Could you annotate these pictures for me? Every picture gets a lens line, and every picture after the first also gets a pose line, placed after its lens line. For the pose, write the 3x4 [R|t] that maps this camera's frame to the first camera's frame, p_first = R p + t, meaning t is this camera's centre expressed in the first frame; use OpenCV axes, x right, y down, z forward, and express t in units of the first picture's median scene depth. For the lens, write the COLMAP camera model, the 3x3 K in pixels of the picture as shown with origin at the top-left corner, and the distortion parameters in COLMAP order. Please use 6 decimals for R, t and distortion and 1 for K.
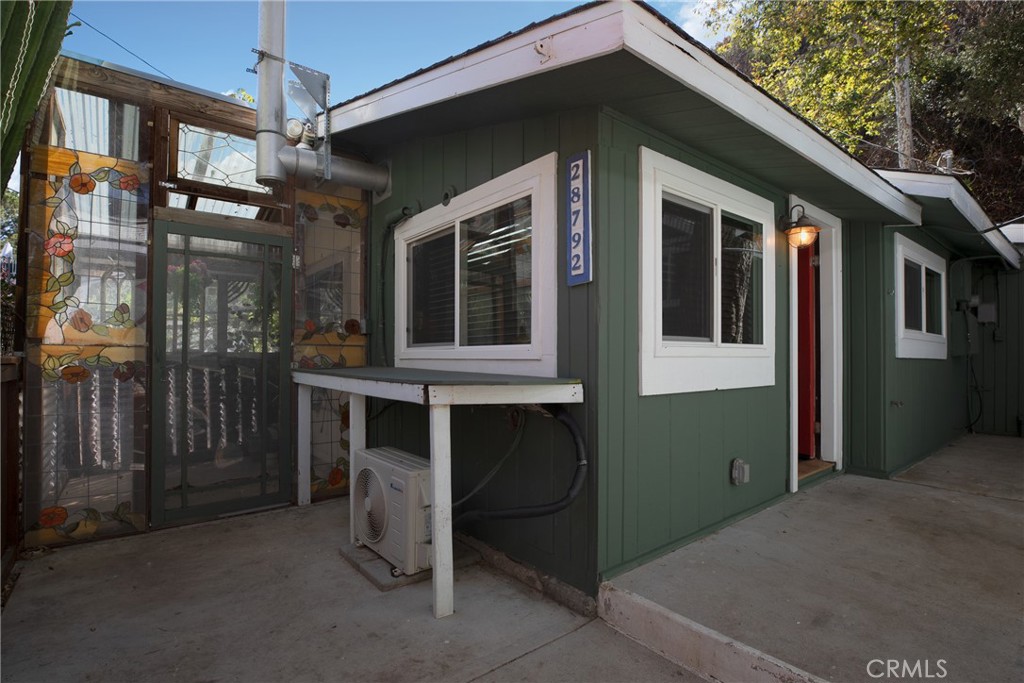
lens RADIAL K [[496.7, 0, 511.3], [0, 496.7, 345.6], [0, 0, 1]] dist [-0.046912, 0.011699]
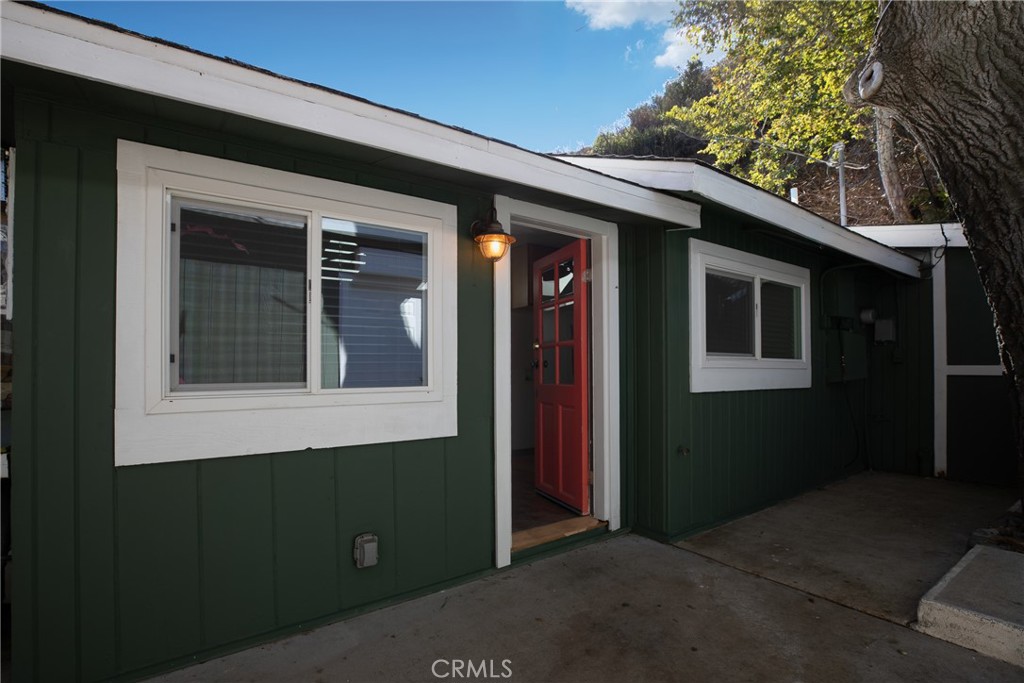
lens RADIAL K [[478.6, 0, 511.3], [0, 478.6, 359.8], [0, 0, 1]] dist [-0.046372, 0.011279]
pose [[0.998343, -0.009565, -0.056750, 0.566909], [0.009779, 0.999946, 0.003484, -0.037360], [0.056714, -0.004033, 0.998382, 0.197226]]
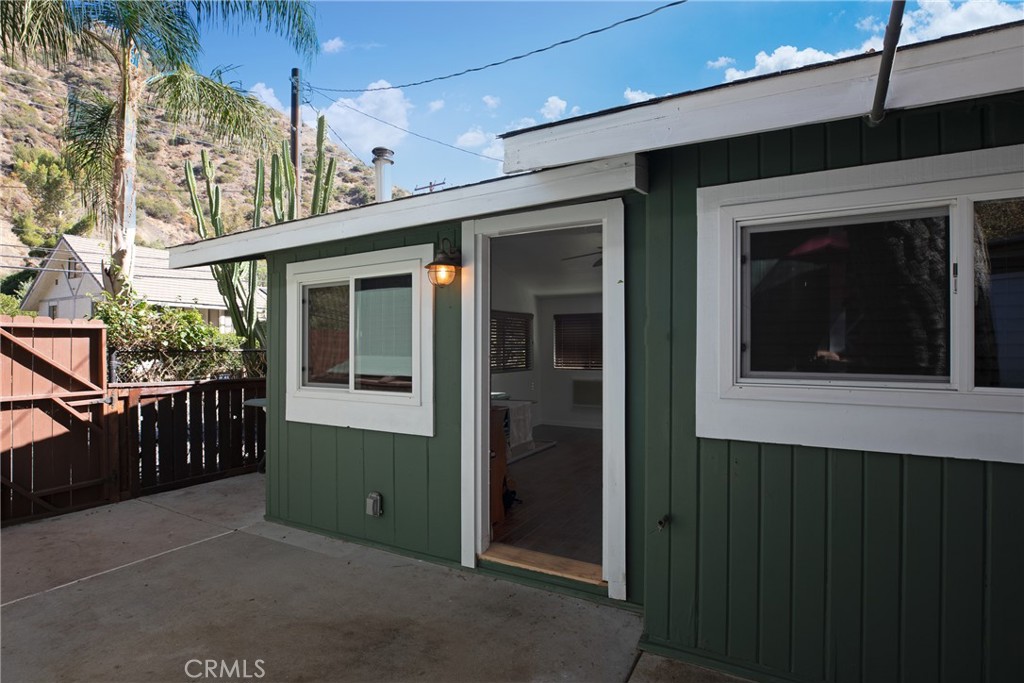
lens RADIAL K [[496.7, 0, 511.3], [0, 496.7, 345.6], [0, 0, 1]] dist [-0.046912, 0.011699]
pose [[0.389309, -0.016356, -0.920962, 1.251223], [0.013966, 0.999832, -0.011853, -0.068953], [0.921001, -0.008248, 0.389472, 0.651410]]
